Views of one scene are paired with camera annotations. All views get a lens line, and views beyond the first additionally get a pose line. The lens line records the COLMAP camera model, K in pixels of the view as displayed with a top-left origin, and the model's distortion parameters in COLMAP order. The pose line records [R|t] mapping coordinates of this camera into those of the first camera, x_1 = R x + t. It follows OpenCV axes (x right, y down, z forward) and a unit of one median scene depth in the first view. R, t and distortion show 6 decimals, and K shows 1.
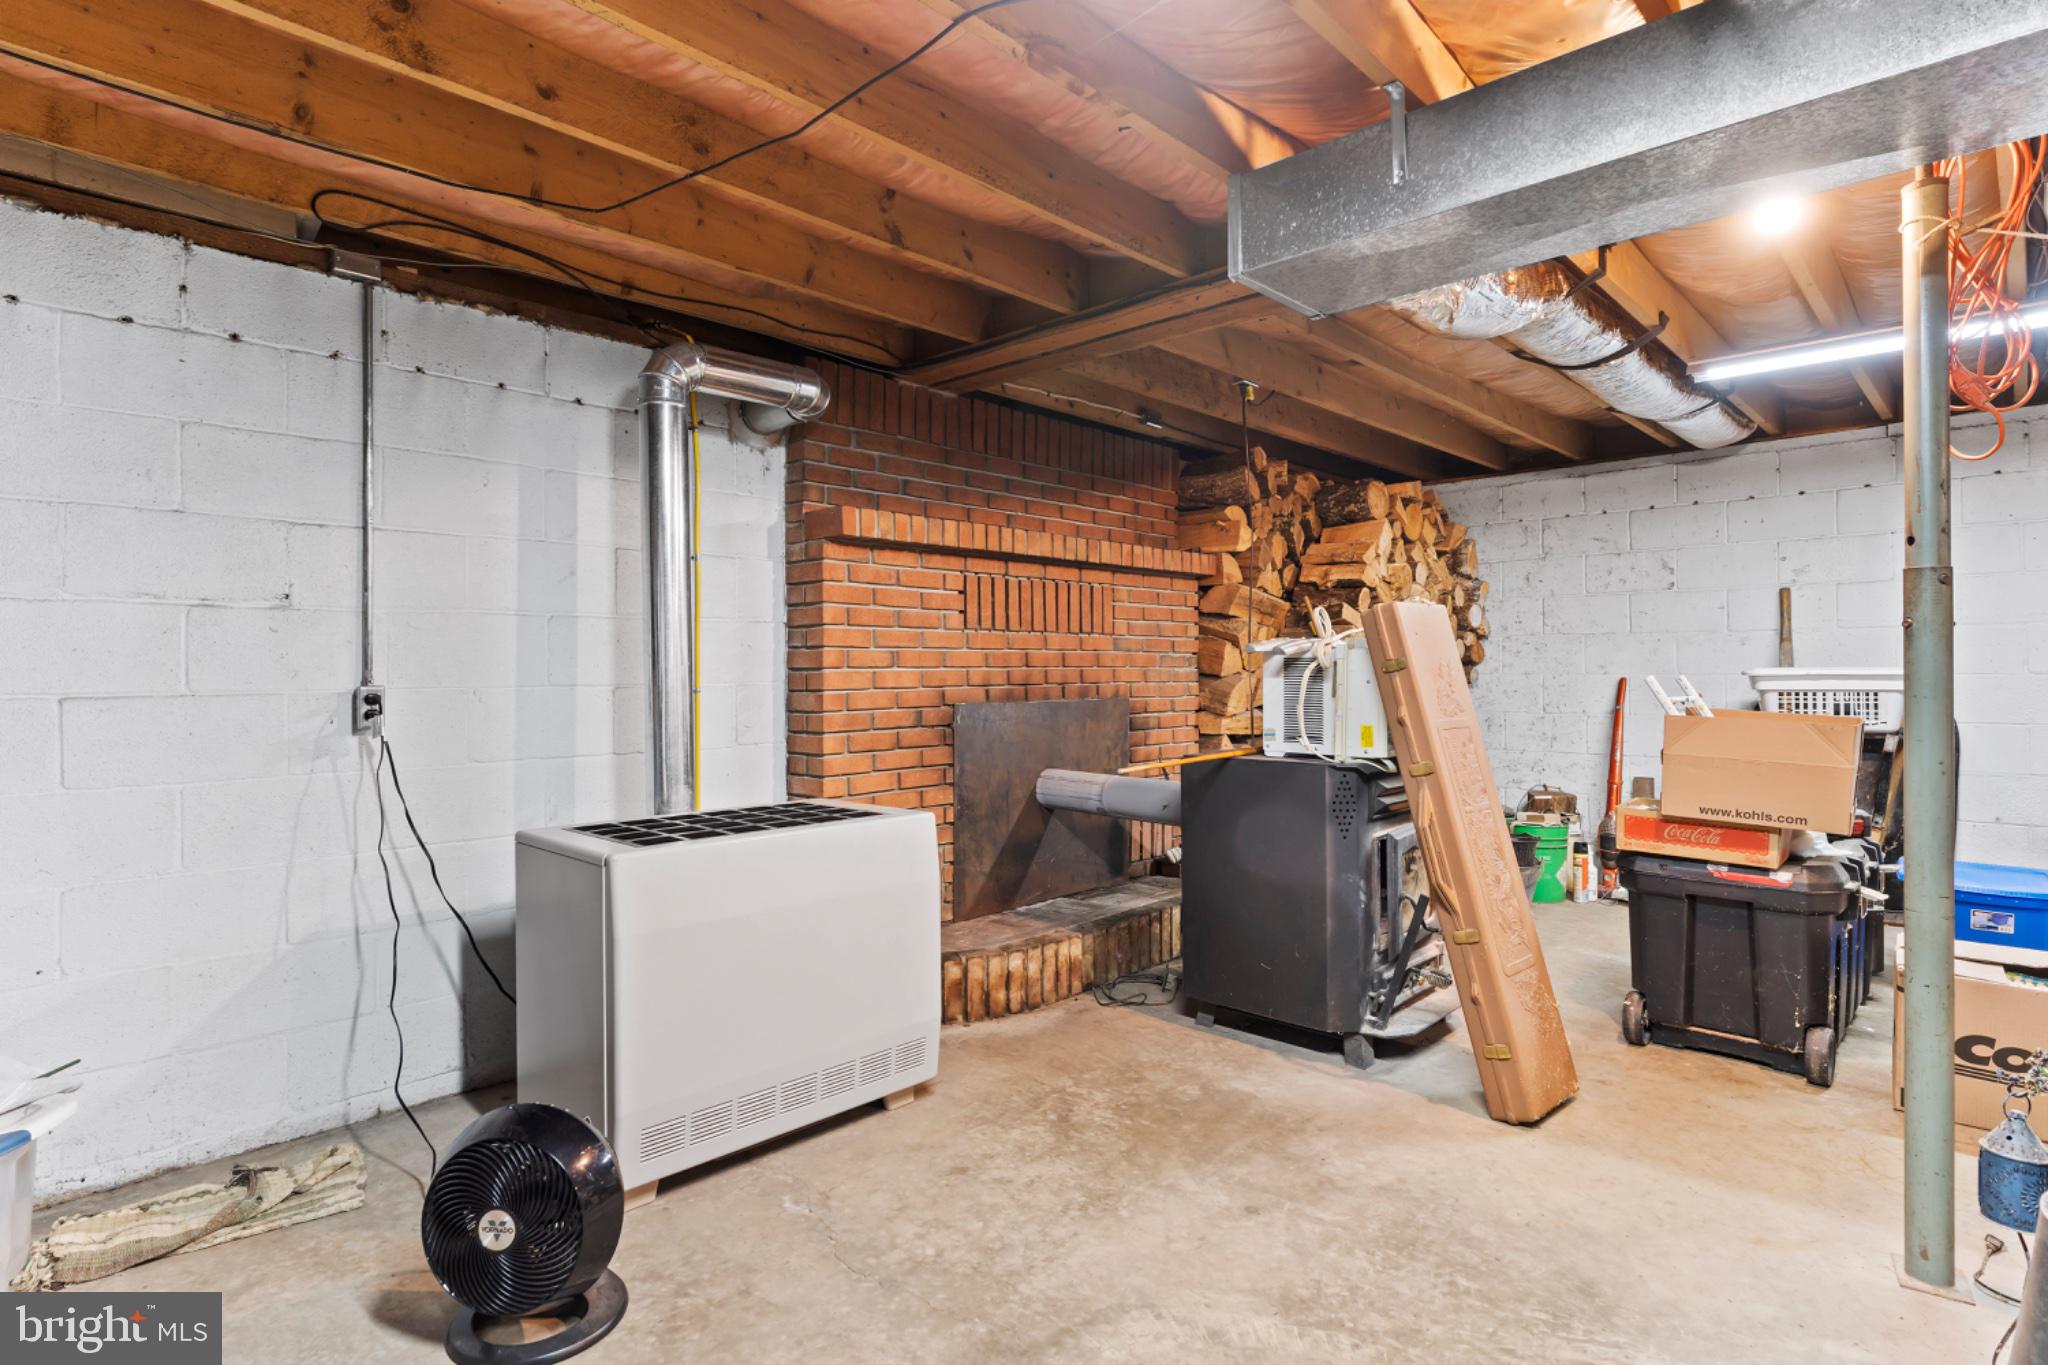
lens RADIAL K [[1054.8, 0, 1026.1], [0, 1054.8, 672.6], [0, 0, 1]] dist [-0.000943, 0.000064]
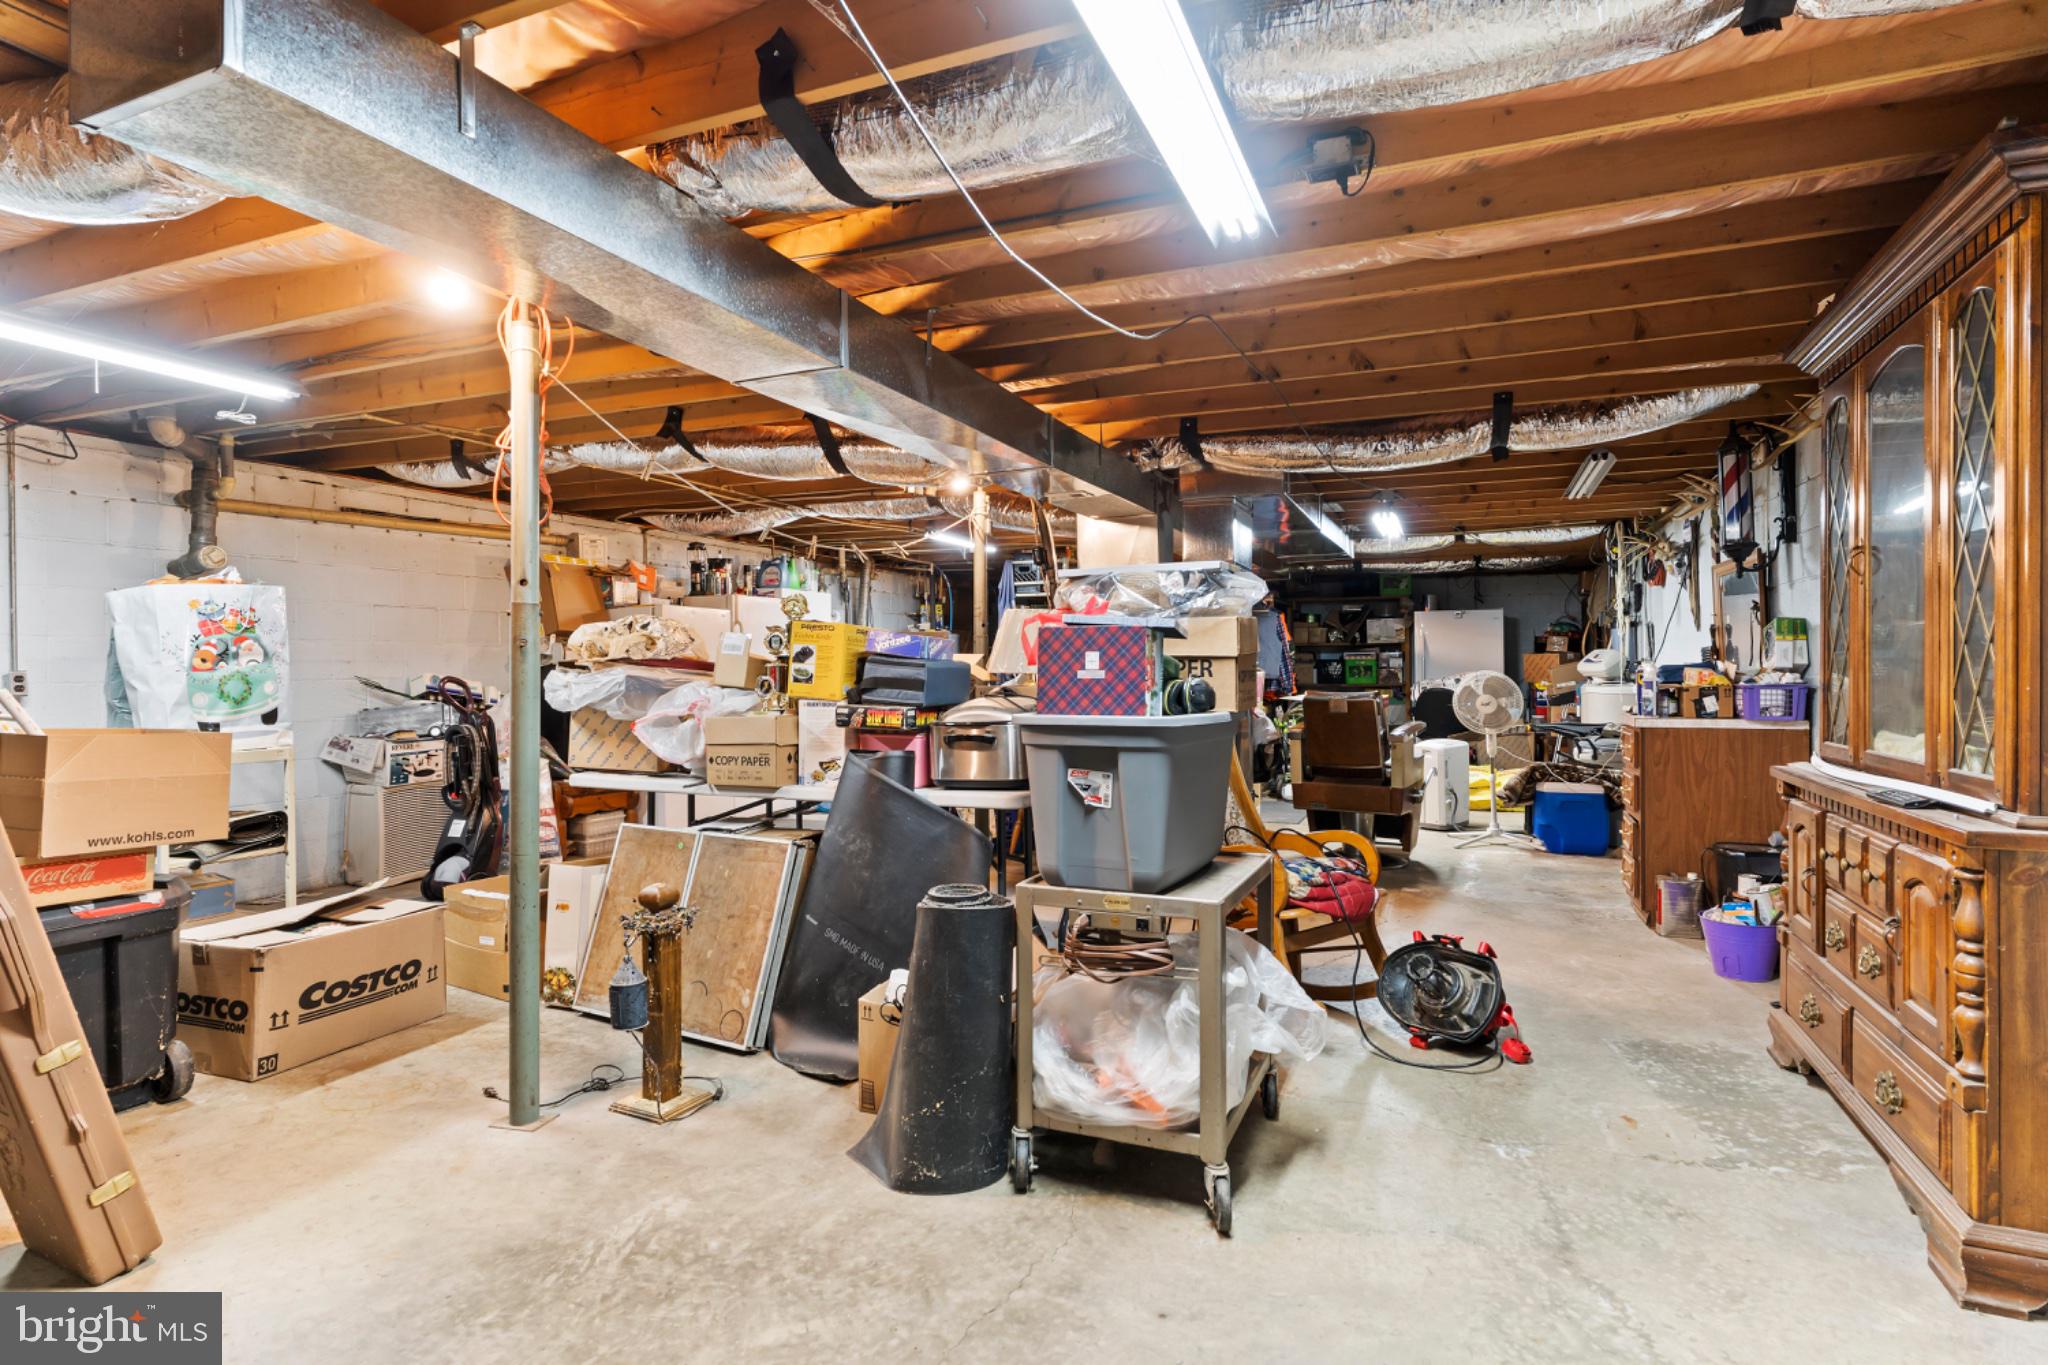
lens RADIAL K [[1054.8, 0, 1026.1], [0, 1054.8, 672.6], [0, 0, 1]] dist [-0.000943, 0.000064]
pose [[-0.357231, -0.003183, 0.934011, -0.472835], [0.005669, 0.999968, 0.005576, -0.010486], [-0.933999, 0.007287, -0.357201, 0.630742]]
